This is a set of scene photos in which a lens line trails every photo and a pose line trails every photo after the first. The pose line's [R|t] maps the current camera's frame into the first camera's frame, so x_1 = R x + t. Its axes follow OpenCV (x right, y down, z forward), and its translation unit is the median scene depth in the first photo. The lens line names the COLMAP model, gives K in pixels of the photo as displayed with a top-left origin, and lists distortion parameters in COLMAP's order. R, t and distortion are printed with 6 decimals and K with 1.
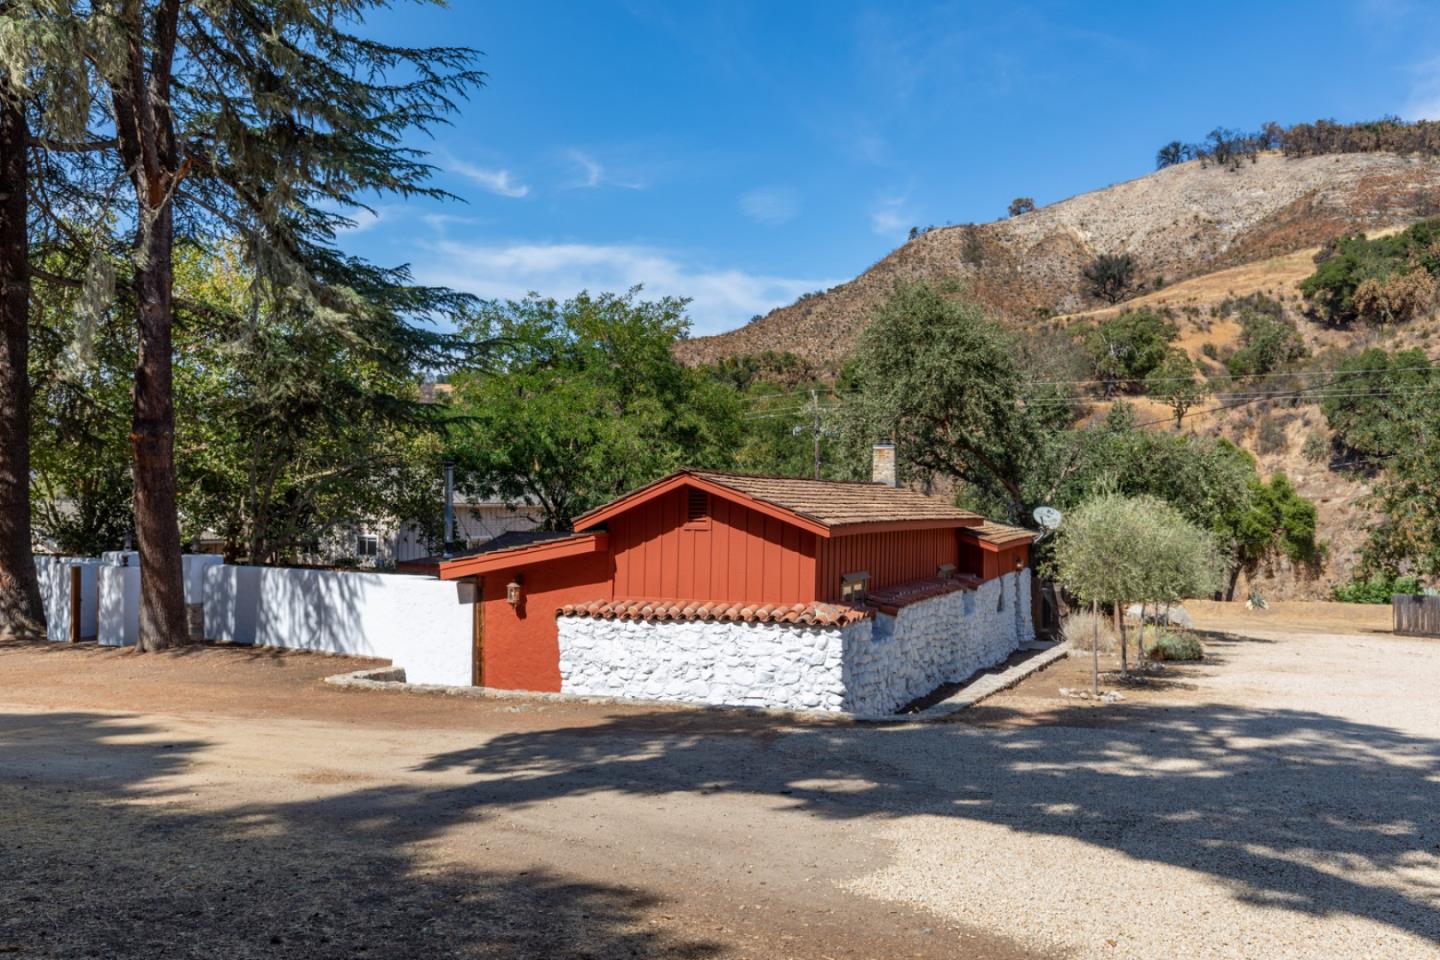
lens RADIAL K [[1120.0, 0, 731.8], [0, 1120.0, 499.4], [0, 0, 1]] dist [-0.015742, 0.000781]
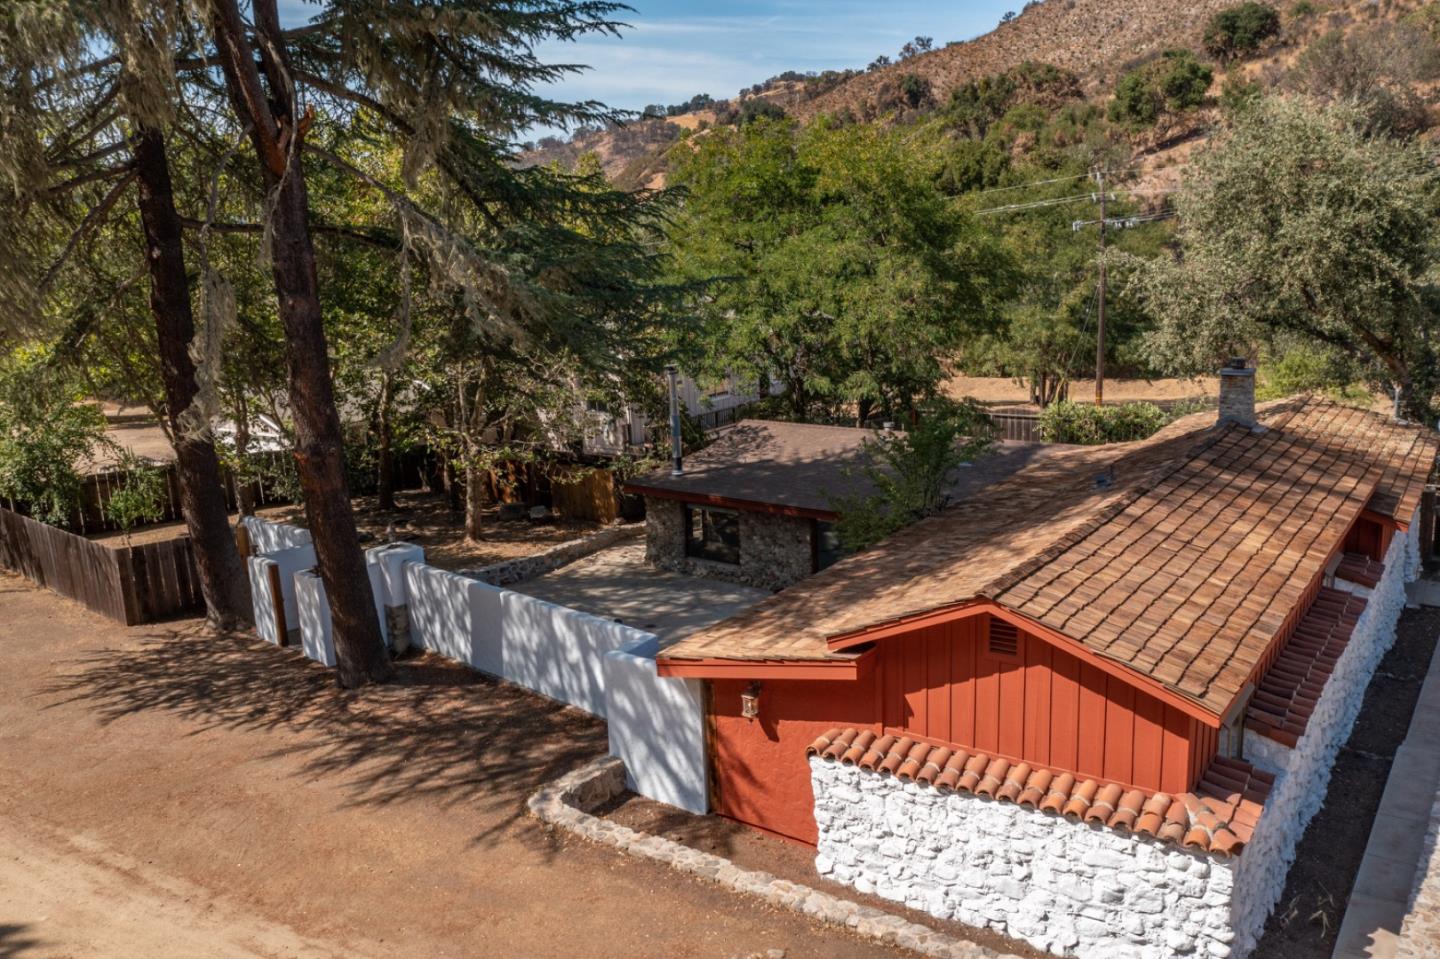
lens RADIAL K [[1120.0, 0, 710.4], [0, 1120.0, 478.2], [0, 0, 1]] dist [-0.015742, 0.000781]
pose [[0.972227, -0.004093, -0.234002, -0.032211], [0.057990, 0.972881, 0.223921, -0.177730], [0.226740, -0.231271, 0.946099, 0.229098]]
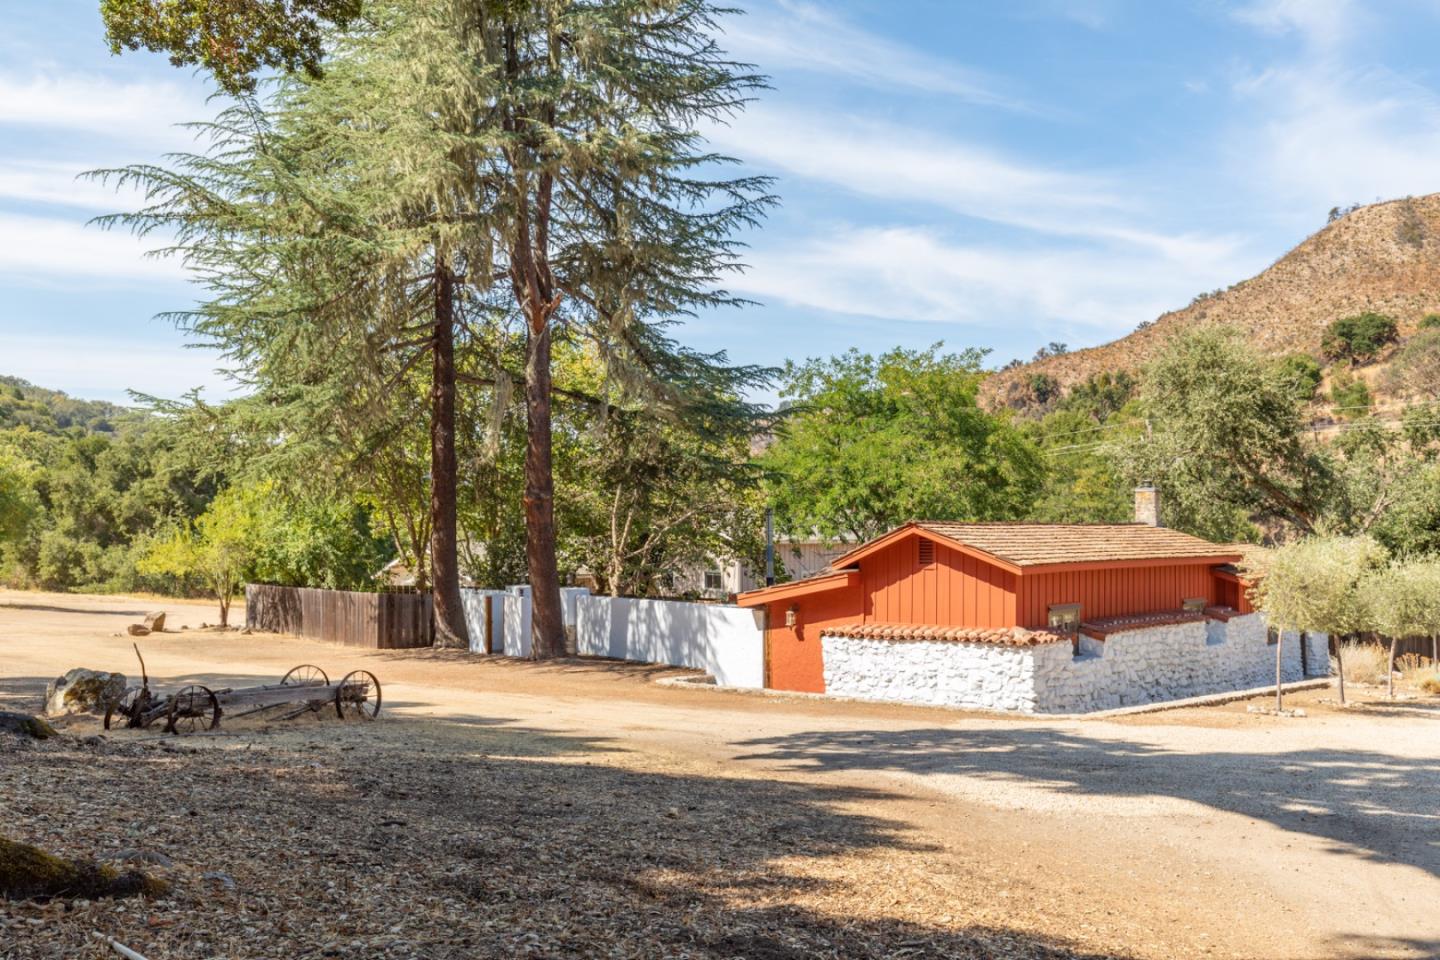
lens RADIAL K [[1200.2, 0, 720.8], [0, 1200.2, 520.1], [0, 0, 1]] dist [-0.008003, -0.019876]
pose [[0.945089, -0.016313, -0.326406, 0.135941], [0.014277, 0.999861, -0.008633, -0.014135], [0.326501, 0.003499, 0.945190, -0.251624]]
